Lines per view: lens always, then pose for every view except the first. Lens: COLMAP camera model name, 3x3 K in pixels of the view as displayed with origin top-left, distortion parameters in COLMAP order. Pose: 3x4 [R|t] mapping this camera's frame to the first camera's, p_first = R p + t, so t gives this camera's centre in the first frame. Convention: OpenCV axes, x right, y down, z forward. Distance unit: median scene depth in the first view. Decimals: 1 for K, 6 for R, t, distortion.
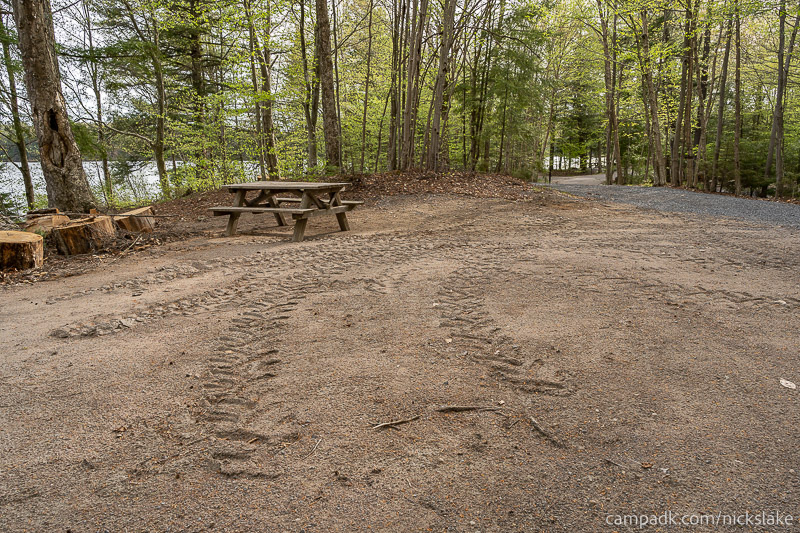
lens RADIAL K [[537.3, 0, 397.3], [0, 537.3, 266.4], [0, 0, 1]] dist [-0.004141, 0.002956]
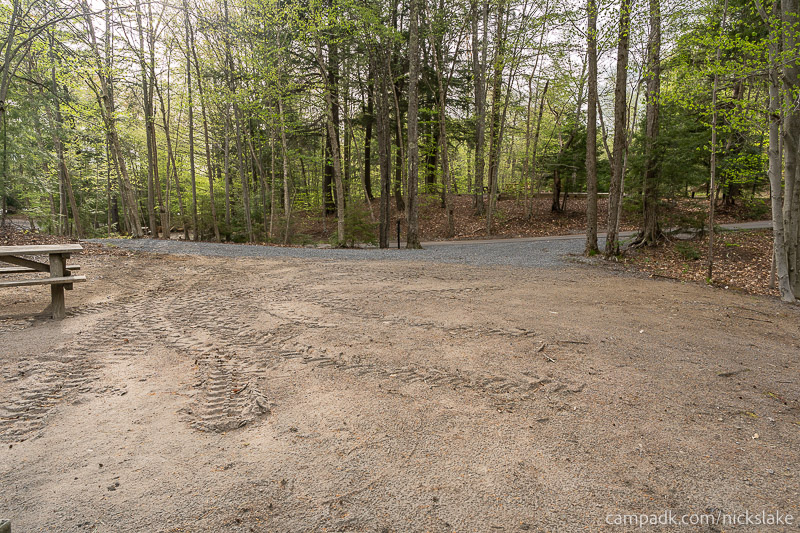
lens RADIAL K [[537.3, 0, 398.1], [0, 537.3, 264.0], [0, 0, 1]] dist [-0.004141, 0.002956]
pose [[0.473560, -0.082150, 0.876922, -0.675342], [0.169805, 0.985478, 0.000620, -0.043759], [-0.864238, 0.148612, 0.480632, 0.184597]]
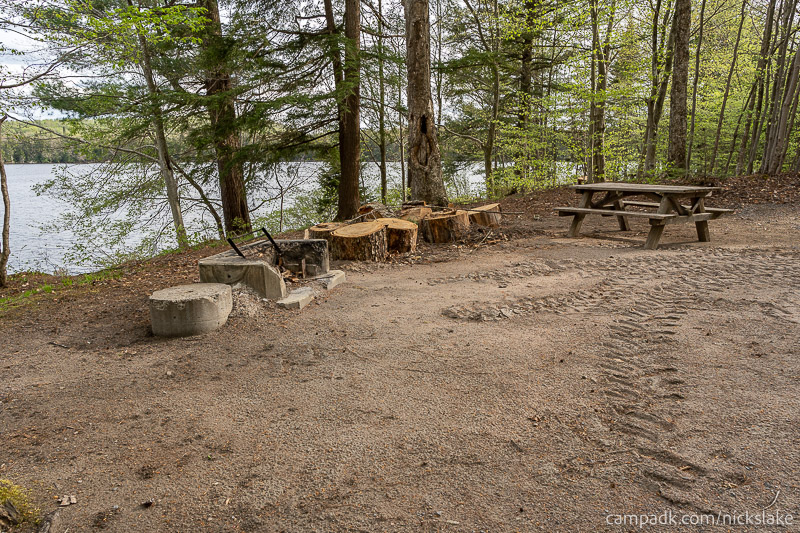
lens RADIAL K [[537.3, 0, 398.3], [0, 537.3, 266.7], [0, 0, 1]] dist [-0.004141, 0.002956]
pose [[0.854754, 0.106488, -0.507991, -0.090401], [-0.107145, 0.993848, 0.028053, 0.004638], [0.507853, 0.030450, 0.860905, -0.011538]]
